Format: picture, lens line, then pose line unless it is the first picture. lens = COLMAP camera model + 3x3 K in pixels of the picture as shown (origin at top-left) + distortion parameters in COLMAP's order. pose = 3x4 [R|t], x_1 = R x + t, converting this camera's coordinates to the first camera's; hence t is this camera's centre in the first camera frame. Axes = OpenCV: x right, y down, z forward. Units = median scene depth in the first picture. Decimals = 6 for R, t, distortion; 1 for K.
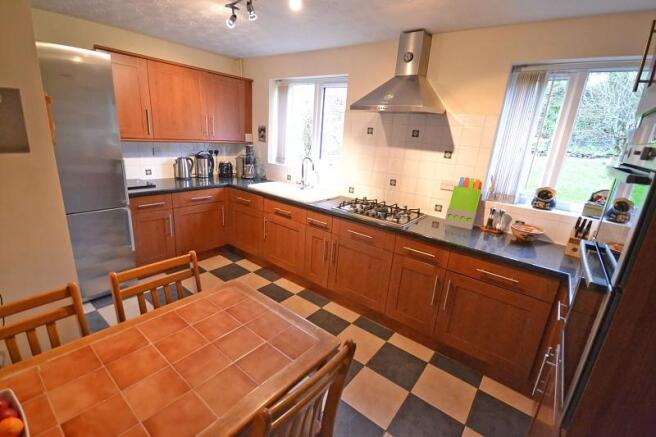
lens RADIAL K [[295.6, 0, 328.3], [0, 295.6, 217.6], [0, 0, 1]] dist [-0.000026, 0.000126]
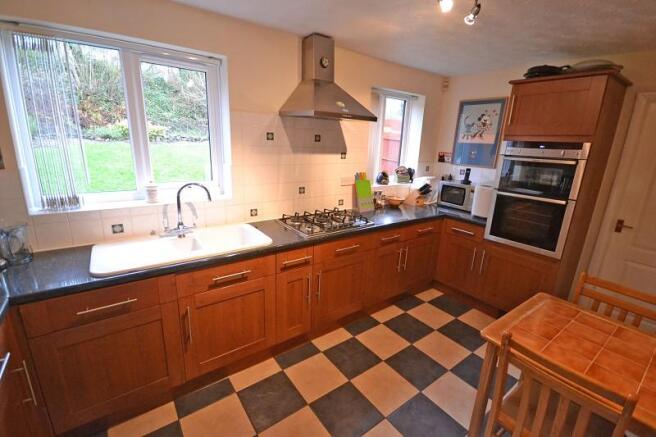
lens RADIAL K [[291.7, 0, 328.1], [0, 291.7, 217.3], [0, 0, 1]] dist [-0.008713, 0.000007]
pose [[0.276485, -0.302720, 0.912095, -0.693829], [0.249651, 0.939133, 0.236017, -0.258867], [-0.928025, 0.162451, 0.335231, 0.681383]]
